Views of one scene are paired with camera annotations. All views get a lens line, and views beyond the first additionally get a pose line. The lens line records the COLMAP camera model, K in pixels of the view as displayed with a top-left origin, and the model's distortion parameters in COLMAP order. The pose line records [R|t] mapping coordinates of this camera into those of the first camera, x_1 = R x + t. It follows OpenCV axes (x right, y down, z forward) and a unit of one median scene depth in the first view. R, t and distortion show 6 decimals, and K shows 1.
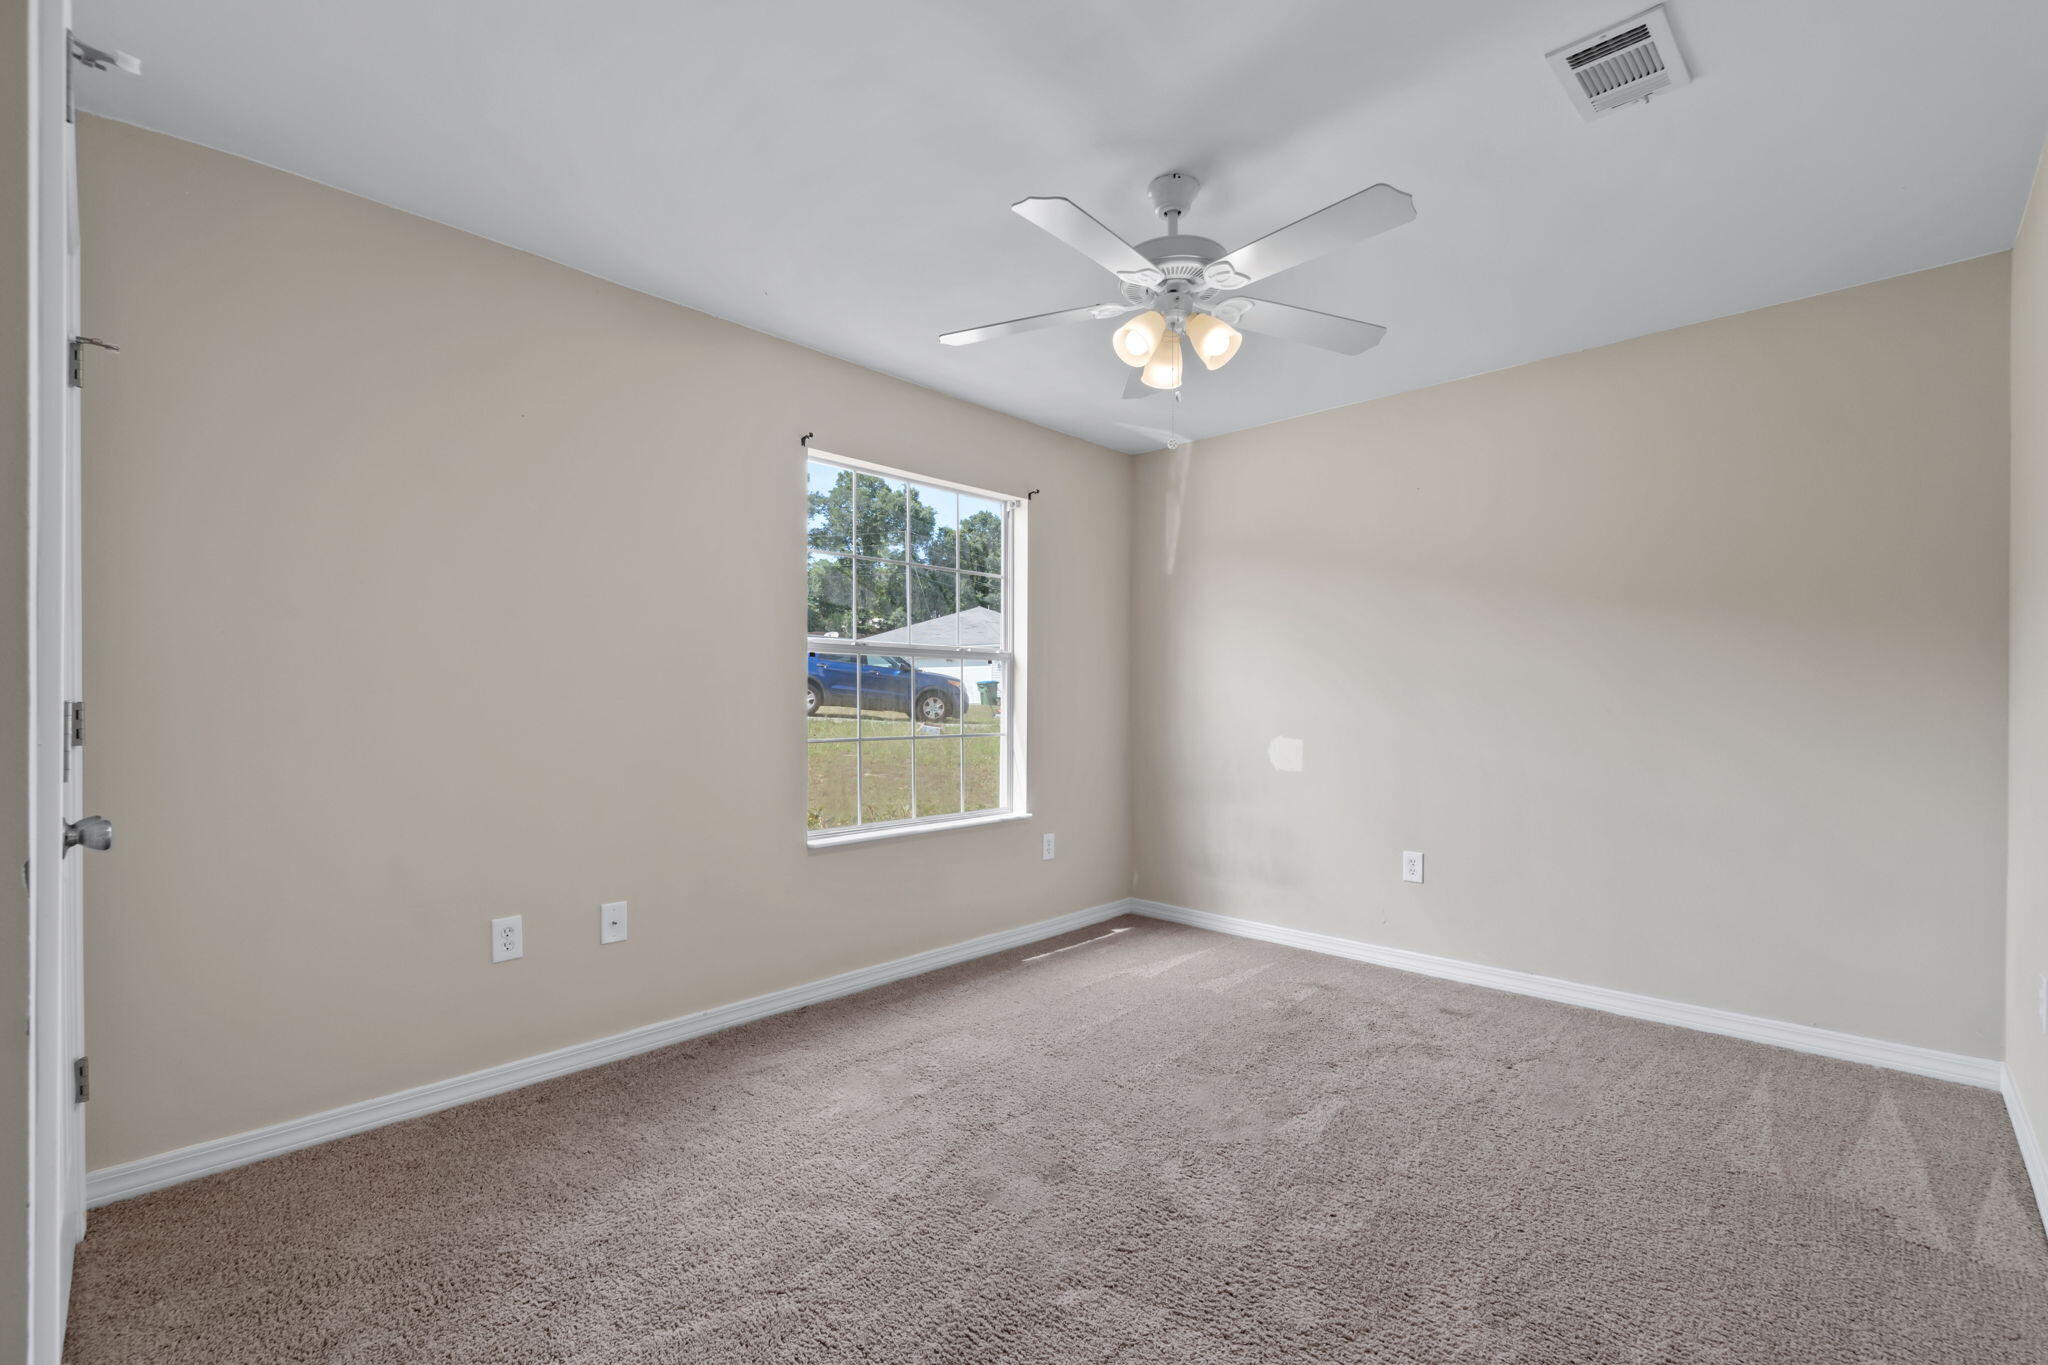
lens RADIAL K [[892.2, 0, 1020.6], [0, 892.2, 689.8], [0, 0, 1]] dist [-0.002360, 0.000460]
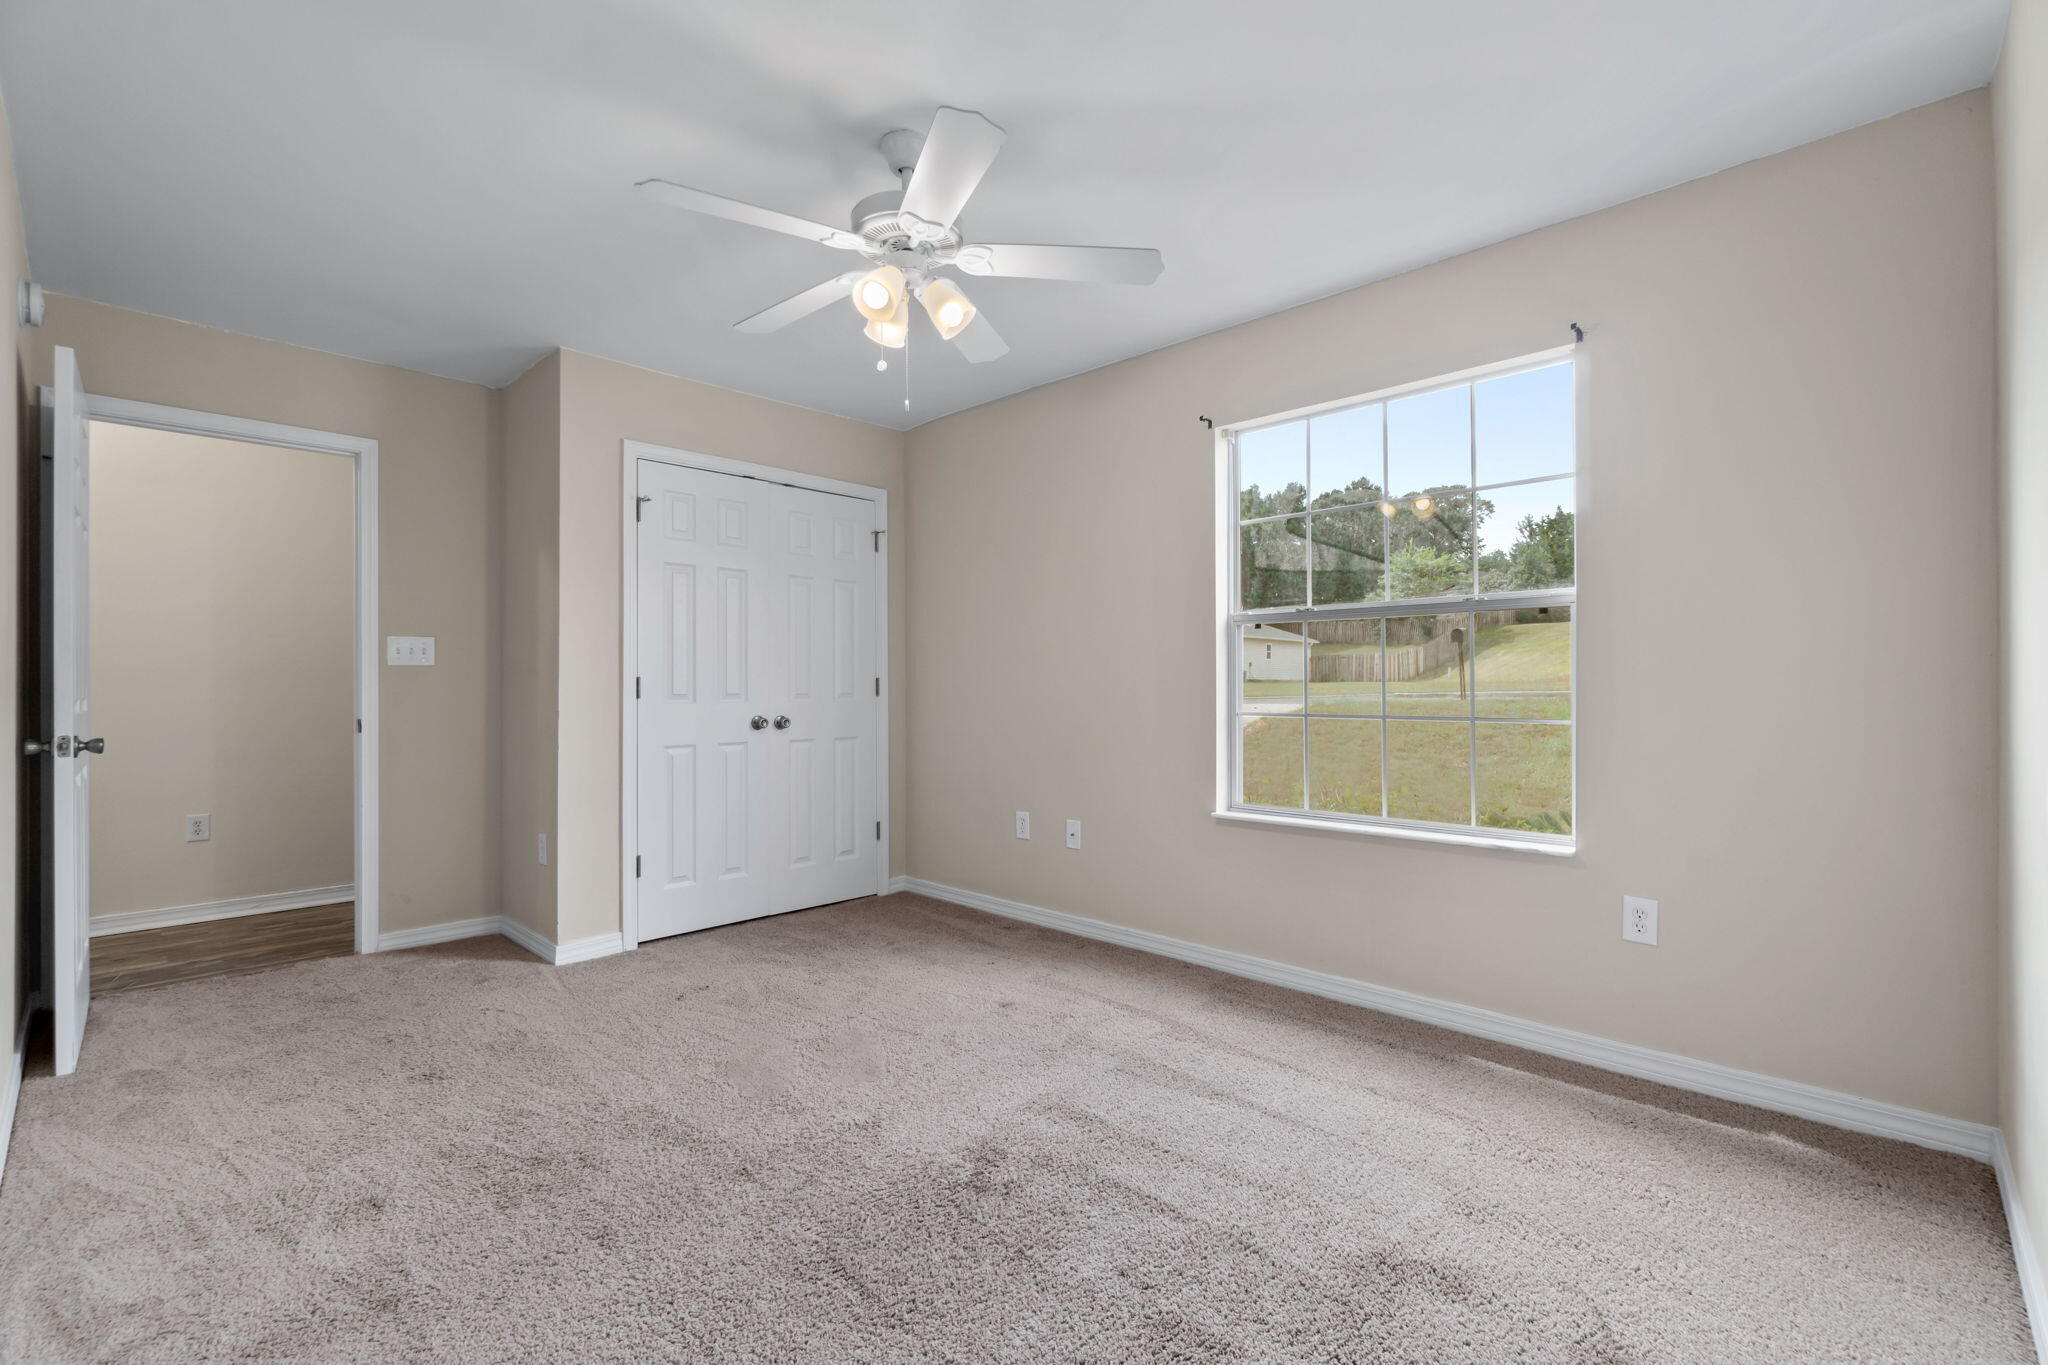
lens RADIAL K [[888.1, 0, 1017.6], [0, 888.1, 683.5], [0, 0, 1]] dist [-0.001922, 0.000797]
pose [[-0.023399, 0.005988, -0.999708, 0.660535], [0.028650, 0.999575, 0.005317, 0.011124], [0.999316, -0.028517, -0.023561, 0.676580]]
